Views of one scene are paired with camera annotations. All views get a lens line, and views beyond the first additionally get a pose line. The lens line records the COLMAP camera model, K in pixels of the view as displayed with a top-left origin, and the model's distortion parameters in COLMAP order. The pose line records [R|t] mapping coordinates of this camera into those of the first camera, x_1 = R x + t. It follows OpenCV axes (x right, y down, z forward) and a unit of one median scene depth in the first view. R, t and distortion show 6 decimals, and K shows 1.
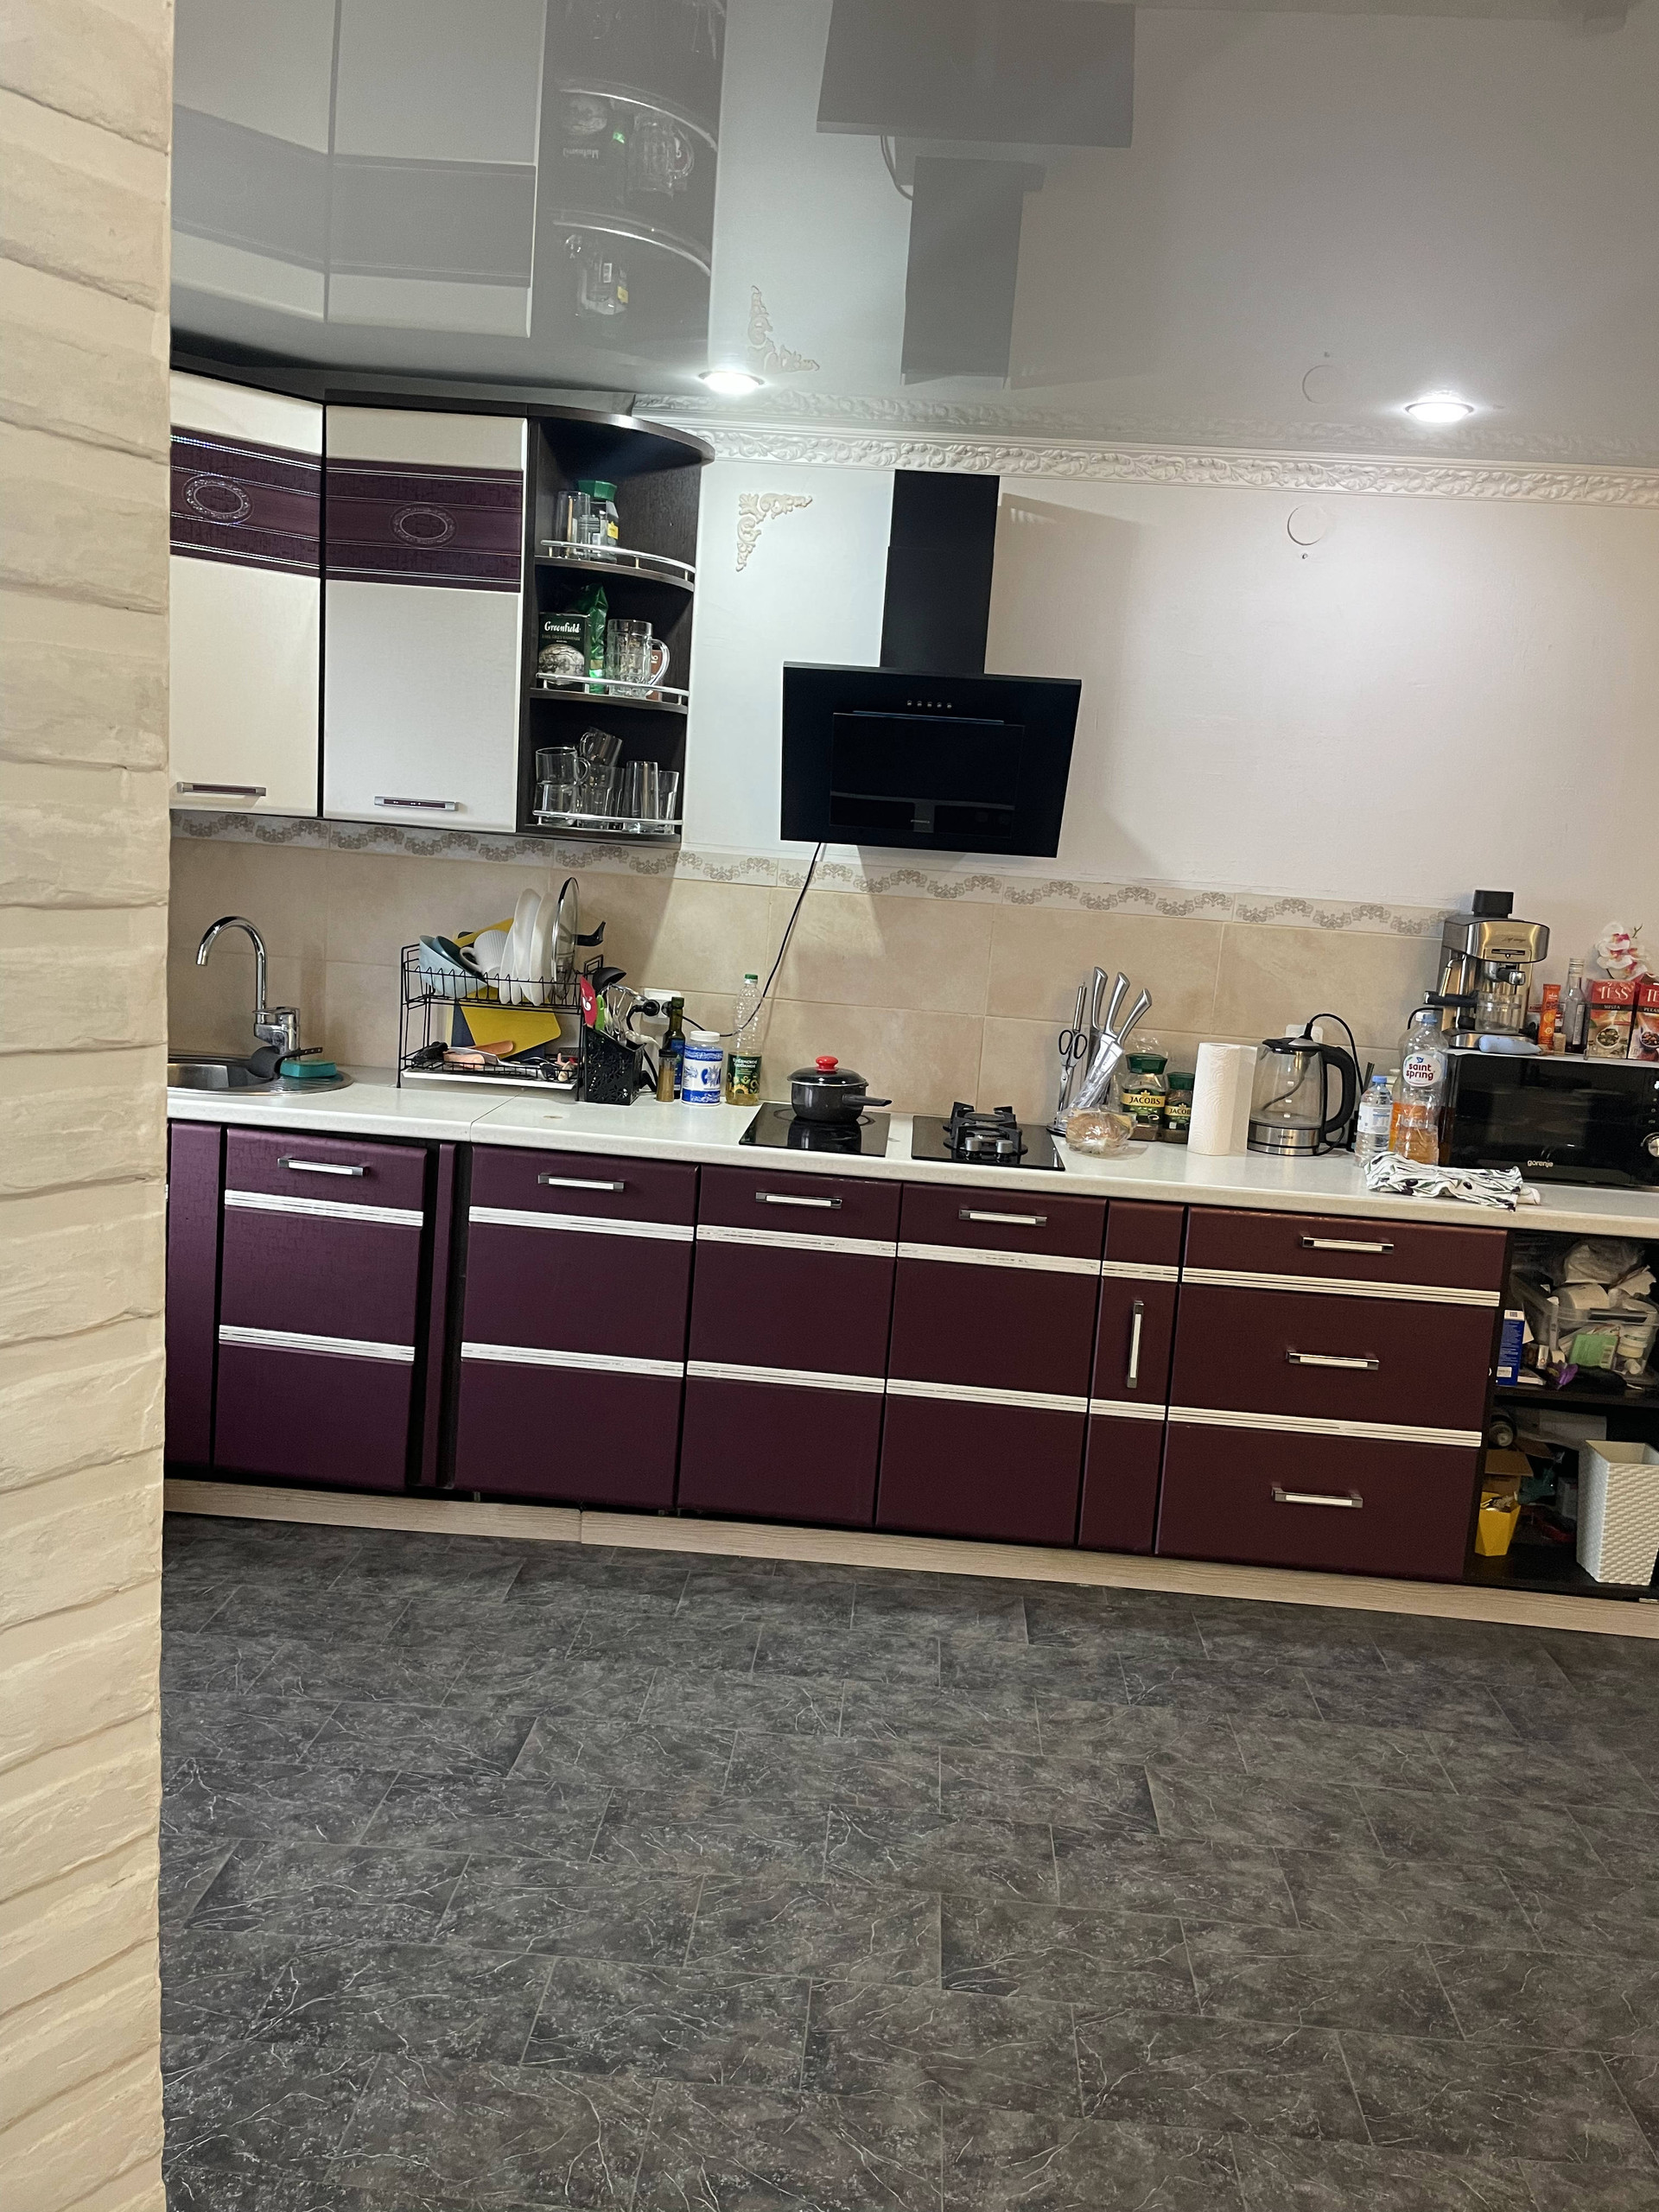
lens RADIAL K [[1688.7, 0, 845.6], [0, 1688.7, 1105.8], [0, 0, 1]] dist [0.085184, -0.119478]
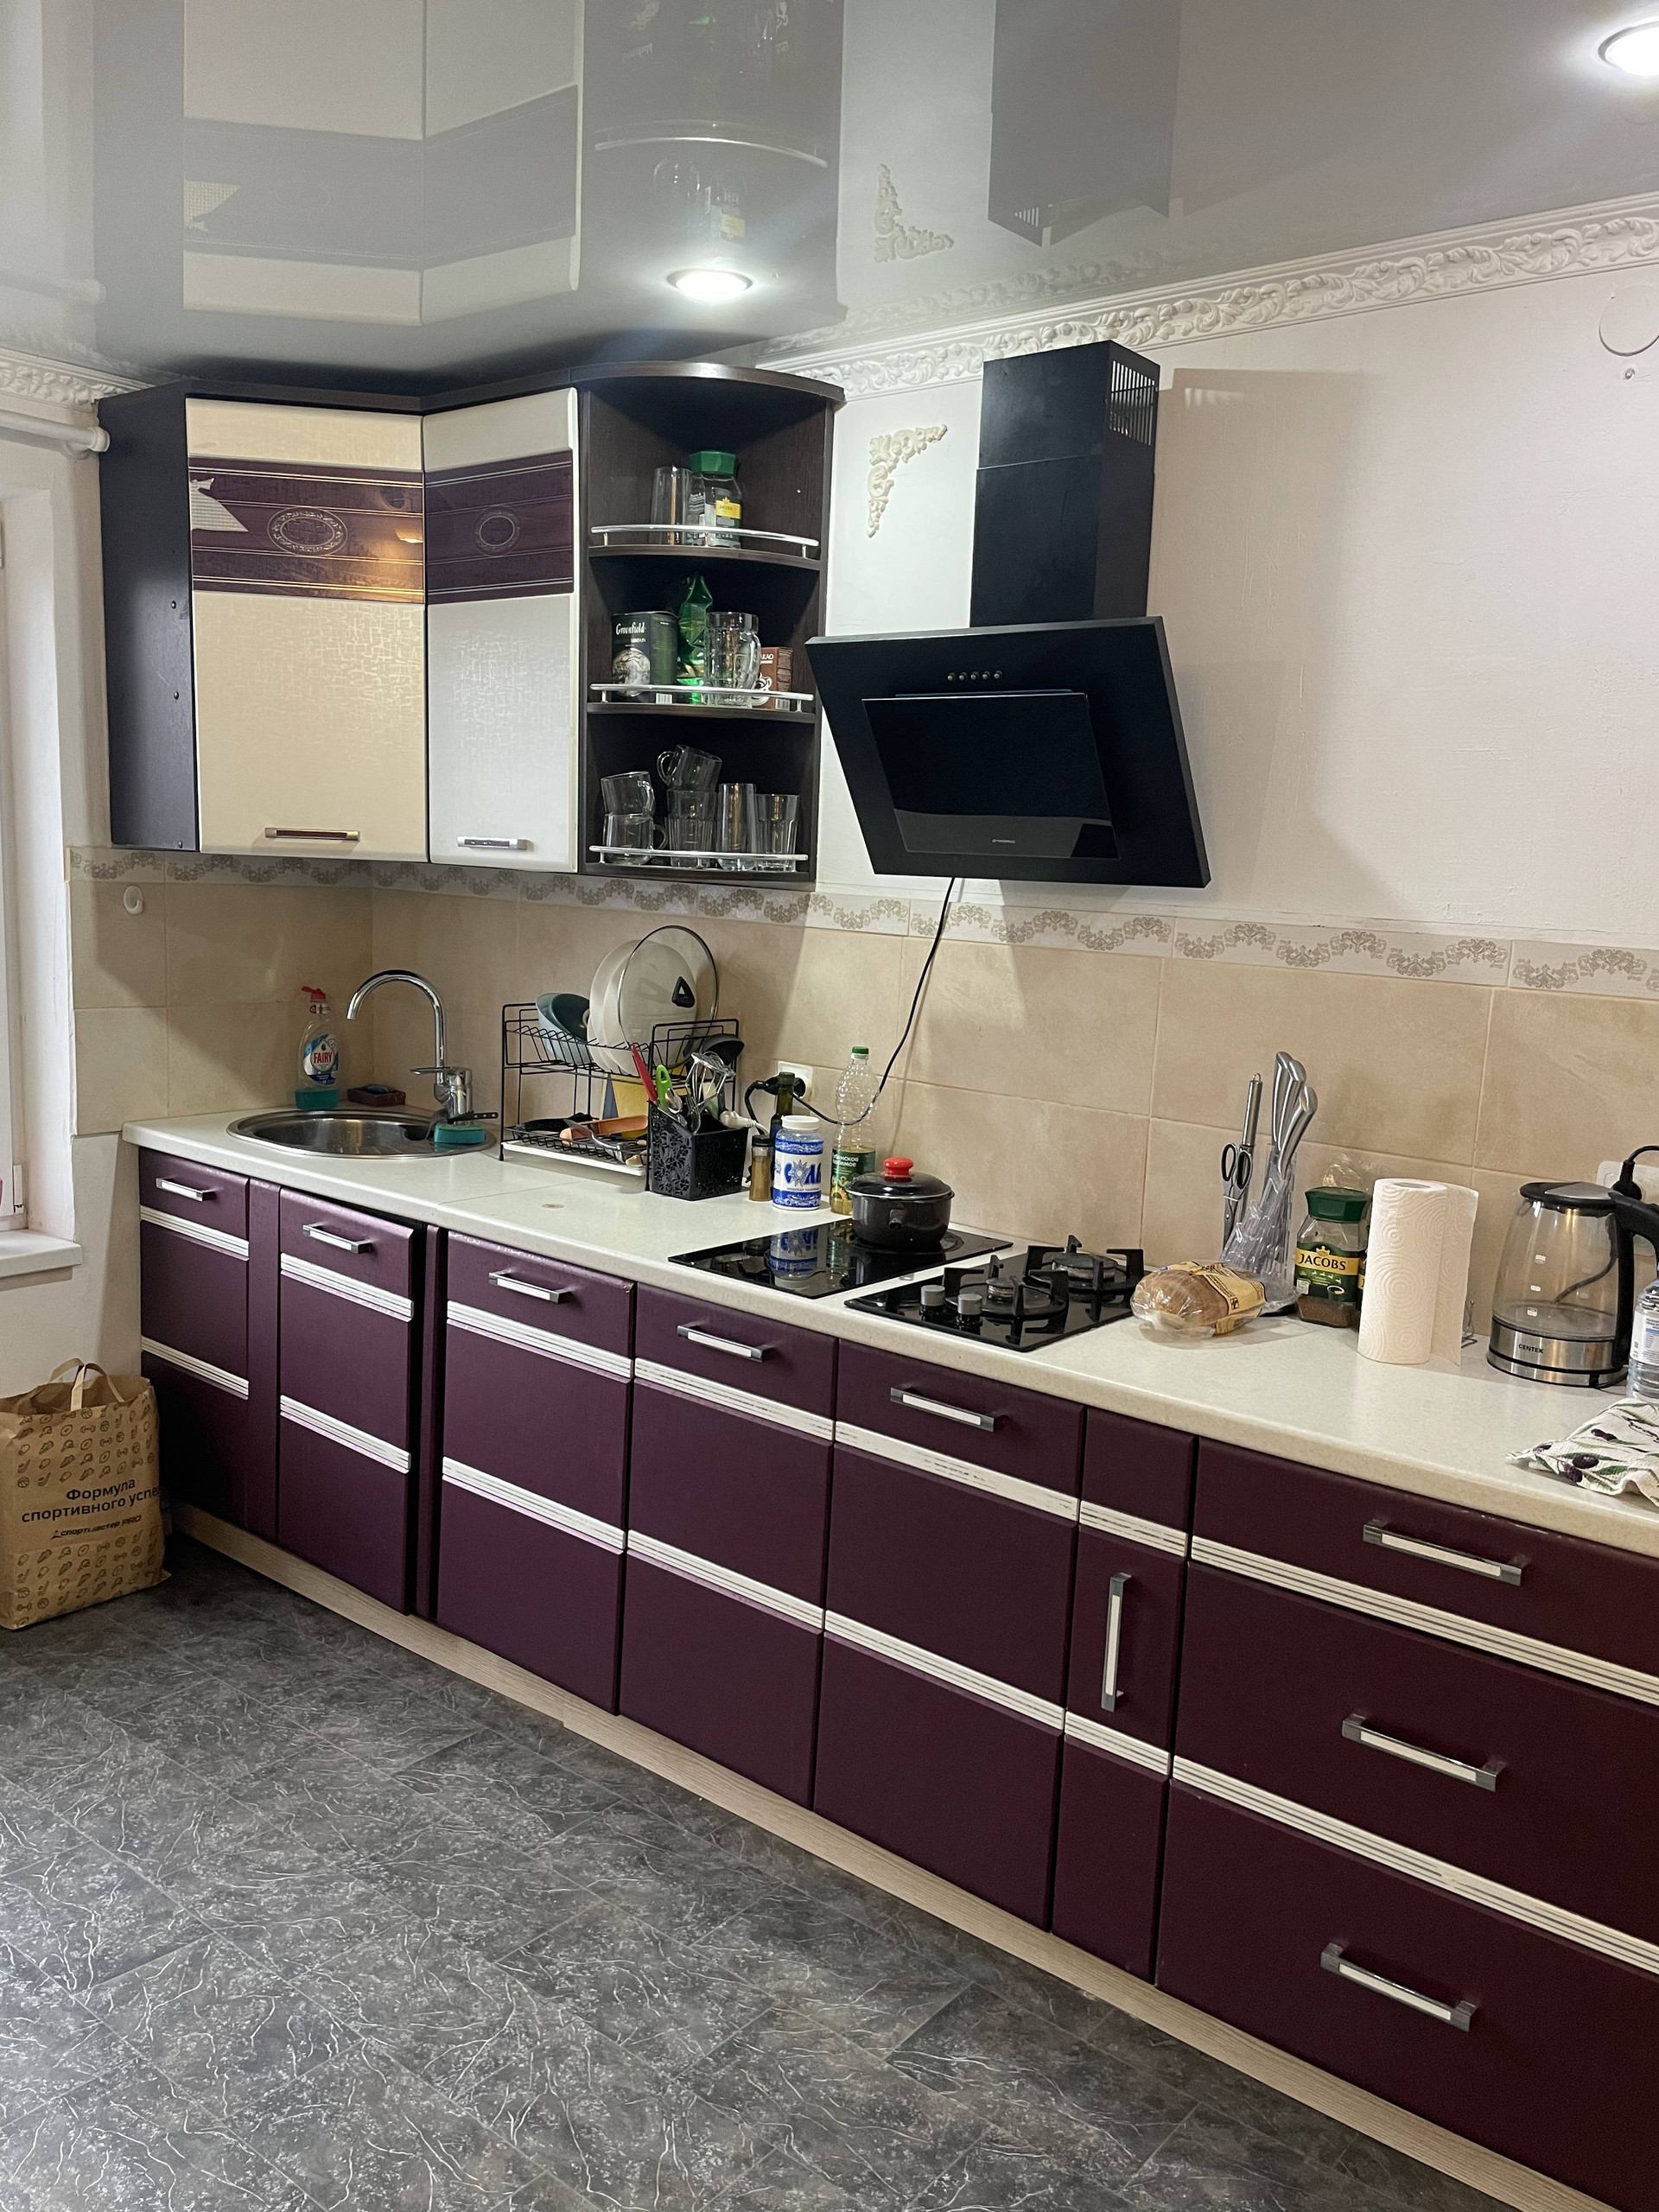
lens RADIAL K [[1688.7, 0, 856.6], [0, 1688.7, 1118.7], [0, 0, 1]] dist [0.085184, -0.119478]
pose [[0.814009, 0.055447, -0.578200, 0.426492], [-0.080770, 0.996568, -0.018144, -0.033019], [0.575209, 0.061471, 0.815693, 0.392625]]
